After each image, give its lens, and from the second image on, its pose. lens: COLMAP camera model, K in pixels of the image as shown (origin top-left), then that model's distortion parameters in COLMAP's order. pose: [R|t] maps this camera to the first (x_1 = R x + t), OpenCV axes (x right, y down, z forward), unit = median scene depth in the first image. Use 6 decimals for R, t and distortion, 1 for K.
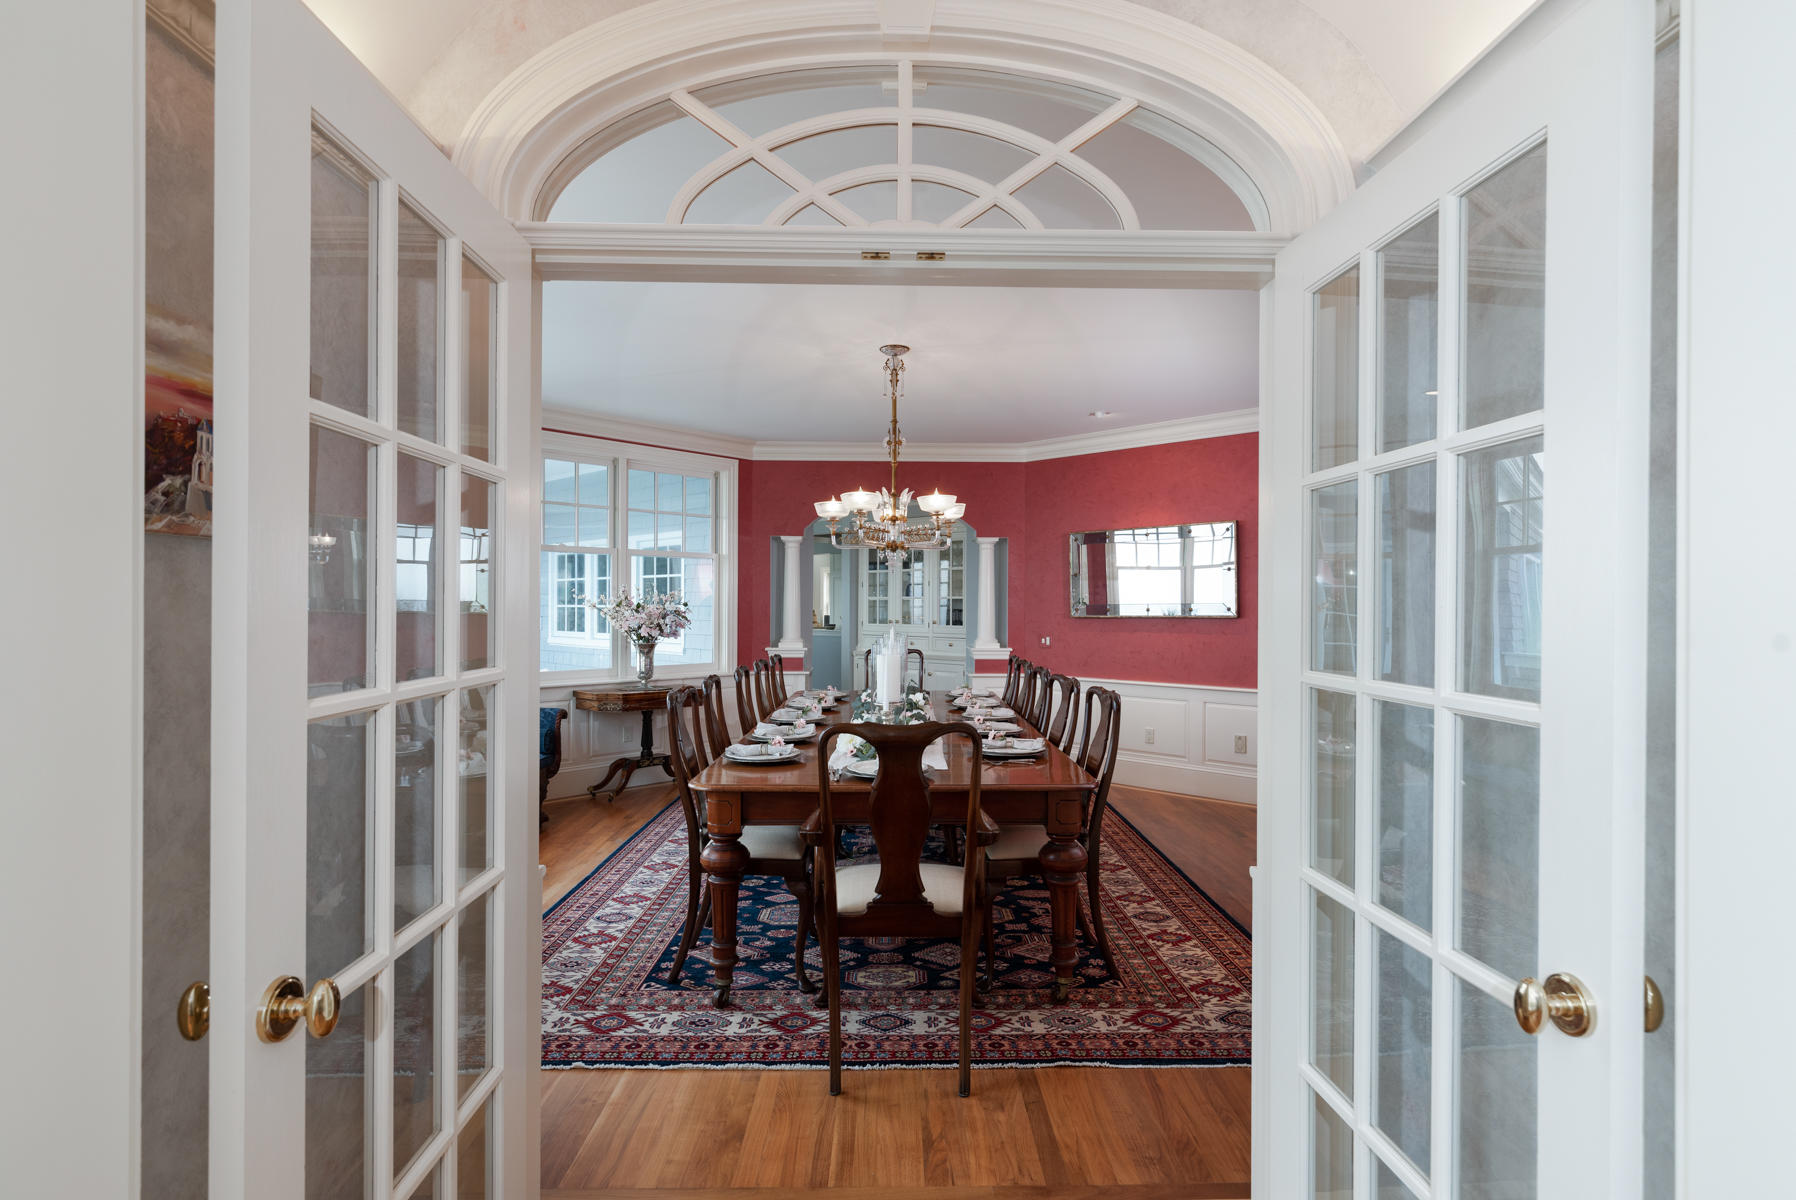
lens RADIAL K [[881.3, 0, 898.0], [0, 881.3, 600.0], [0, 0, 1]] dist [-0.003096, -0.000340]
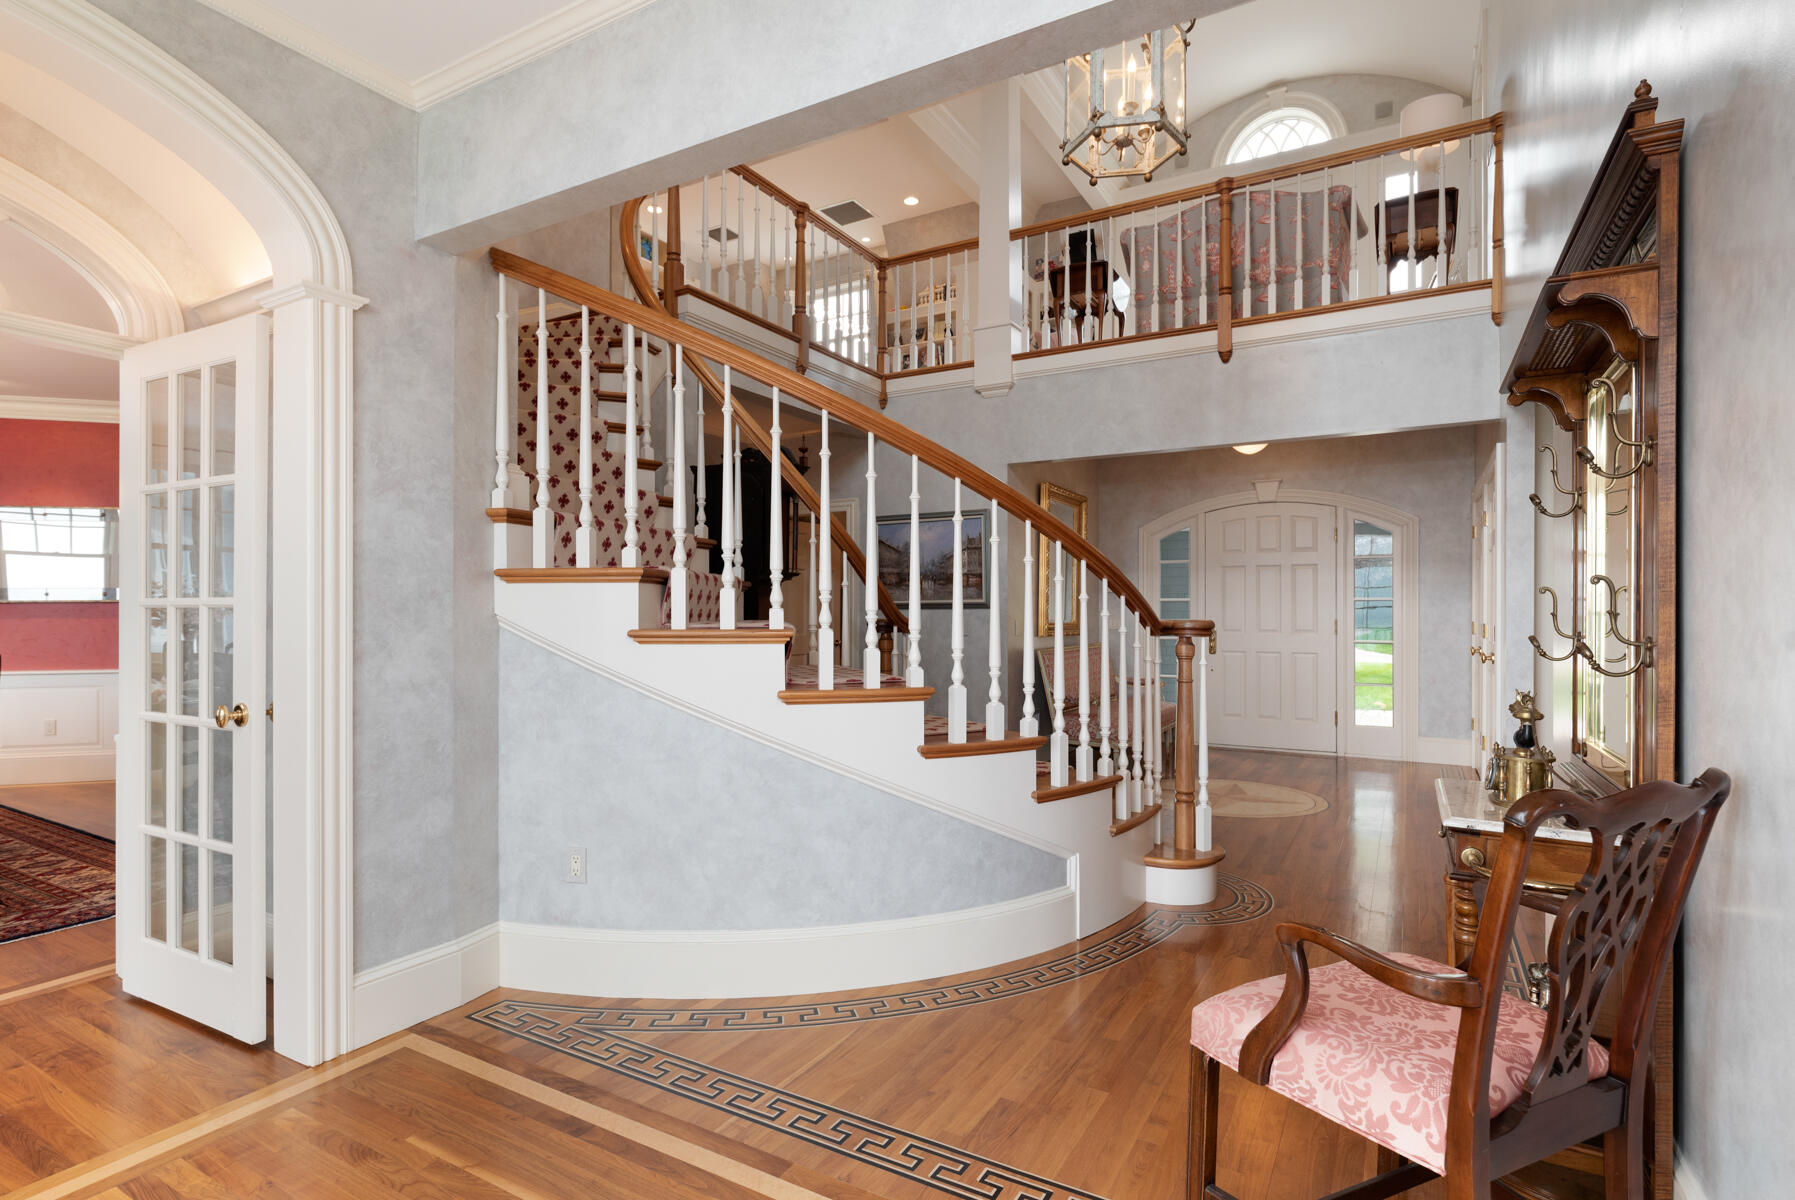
lens RADIAL K [[880.8, 0, 897.5], [0, 880.8, 600.0], [0, 0, 1]] dist [-0.003096, -0.000340]
pose [[0.511810, -0.001249, 0.859098, -0.145400], [0.002613, 0.999997, -0.000103, 0.048341], [-0.859095, 0.002297, 0.511811, -0.649648]]
